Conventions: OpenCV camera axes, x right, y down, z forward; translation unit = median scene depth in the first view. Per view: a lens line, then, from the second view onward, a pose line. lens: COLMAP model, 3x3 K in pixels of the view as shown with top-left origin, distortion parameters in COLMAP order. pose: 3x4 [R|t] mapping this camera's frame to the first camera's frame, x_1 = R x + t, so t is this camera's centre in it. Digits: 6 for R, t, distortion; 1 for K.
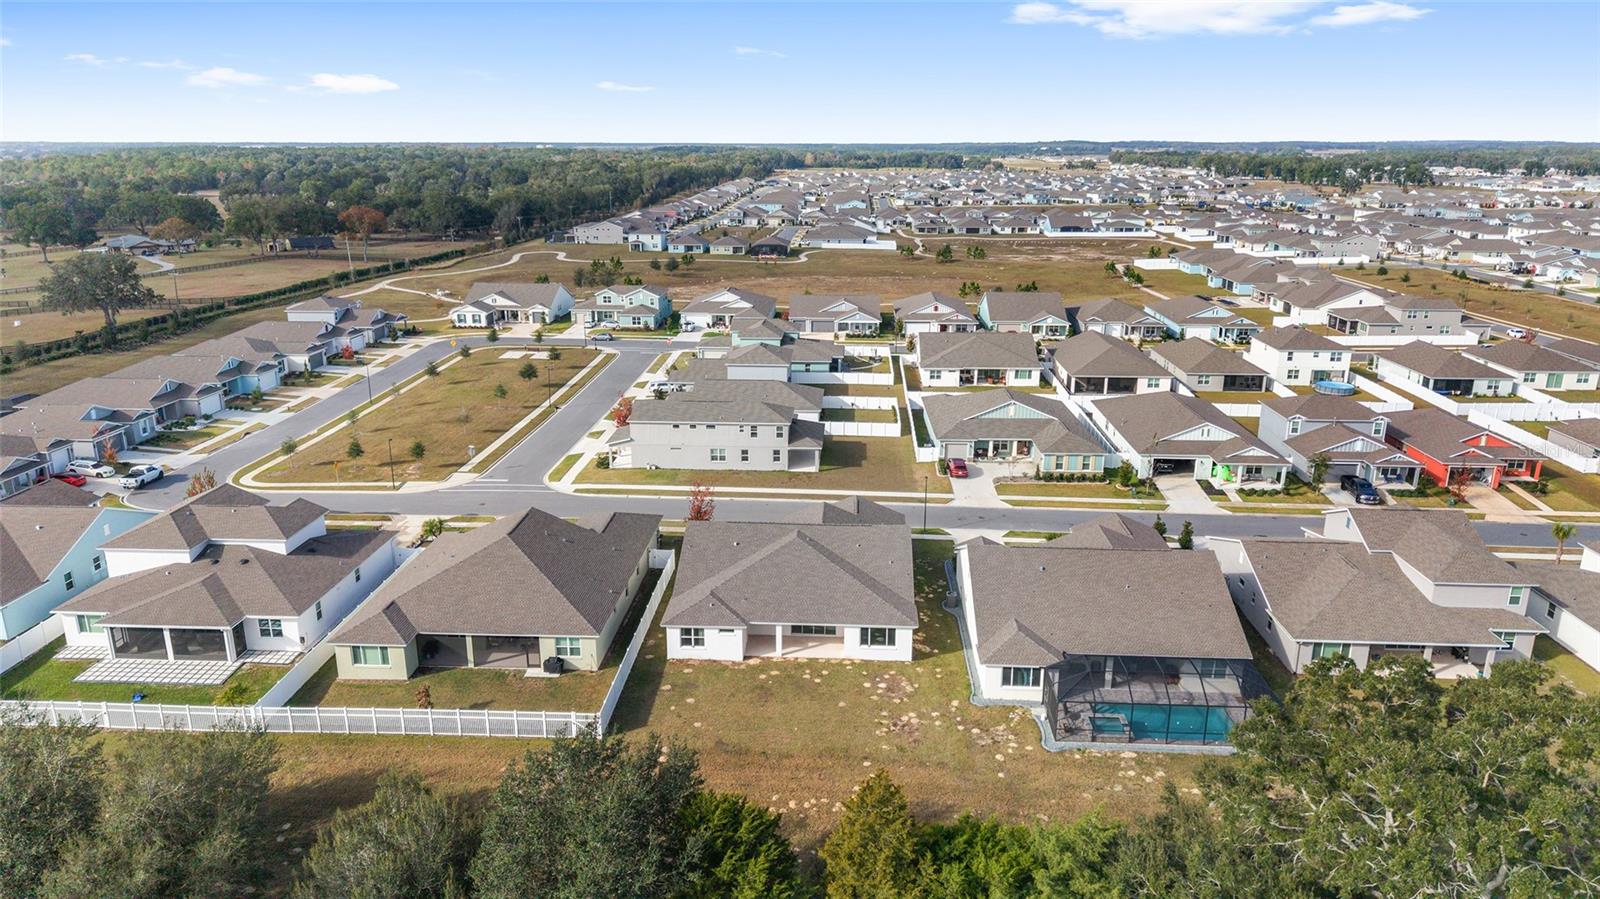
lens RADIAL K [[1068.4, 0, 800.0], [0, 1068.4, 449.5], [0, 0, 1]] dist [0.046779, -0.053258]
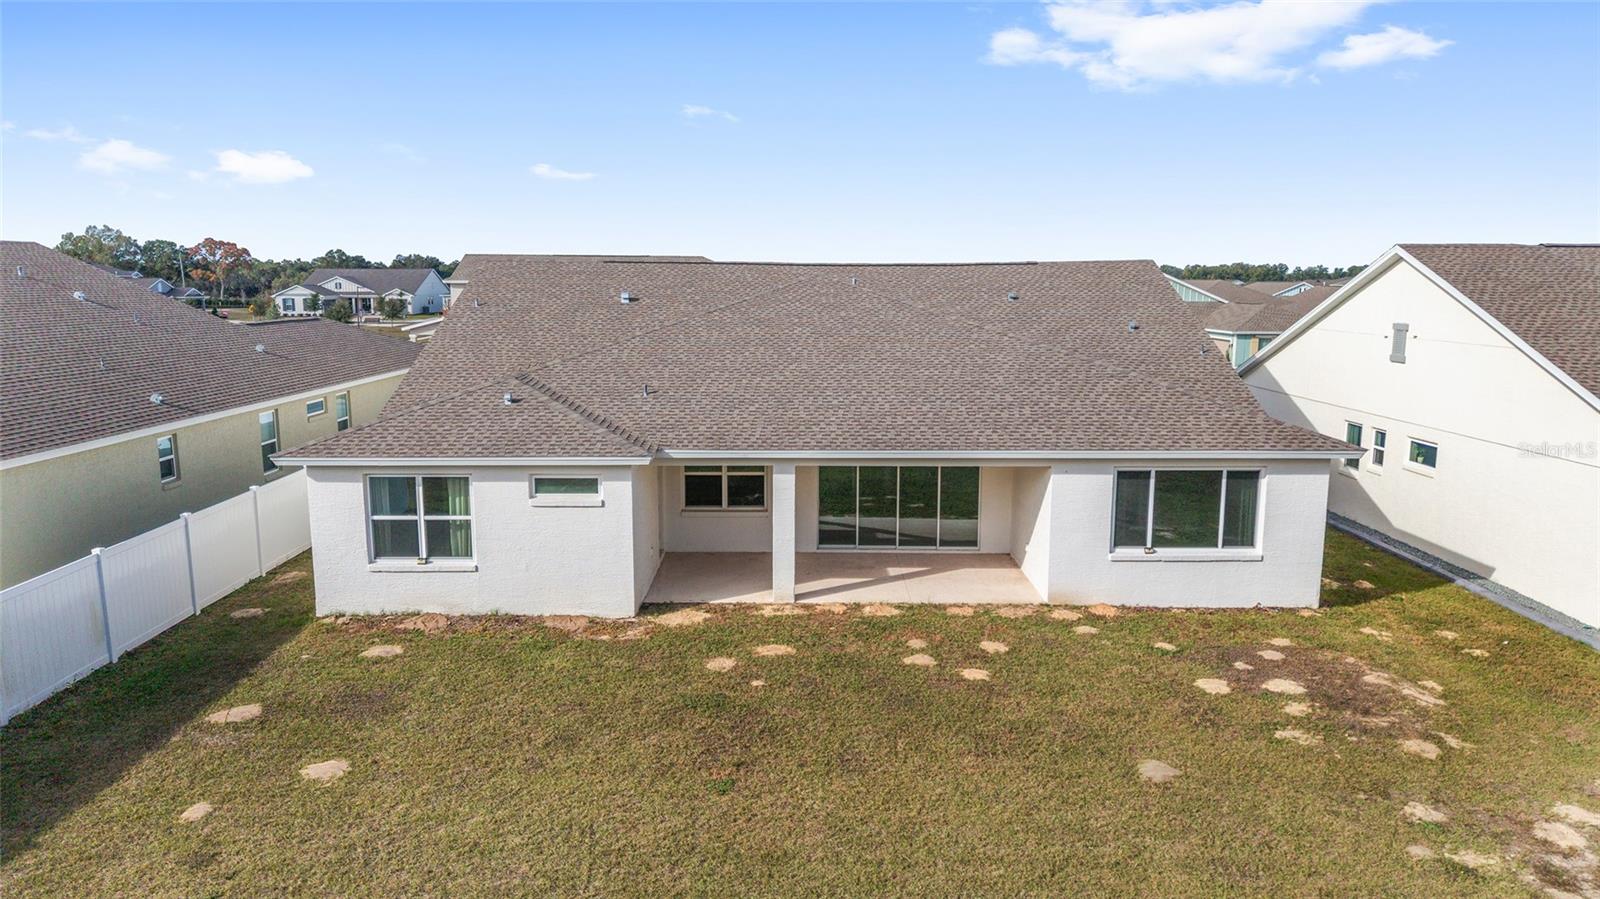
lens RADIAL K [[1068.4, 0, 800.0], [0, 1068.4, 449.5], [0, 0, 1]] dist [0.046779, -0.053258]
pose [[0.998529, -0.007668, 0.053683, -0.018848], [0.014217, 0.992342, -0.122704, 0.122663], [-0.052331, 0.123286, 0.990990, 0.487015]]
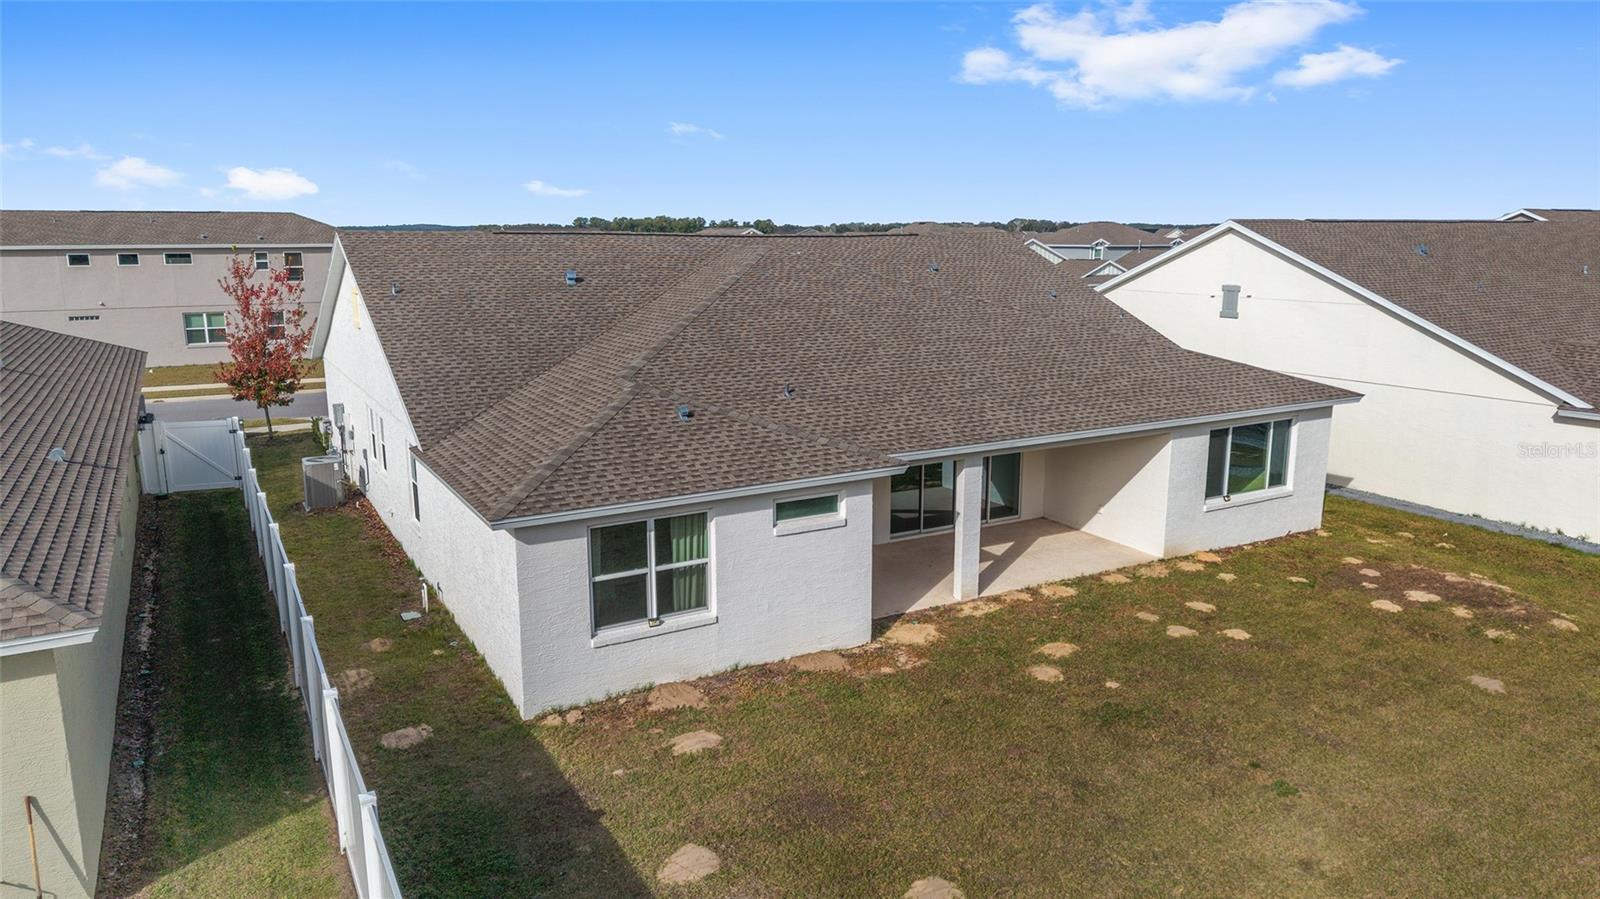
lens RADIAL K [[1066.2, 0, 800.0], [0, 1066.2, 449.5], [0, 0, 1]] dist [0.065220, -0.094281]
pose [[0.840074, -0.110107, 0.531179, -0.113818], [0.152120, 0.987712, -0.035841, 0.106111], [-0.520706, 0.110912, 0.846501, 0.528496]]
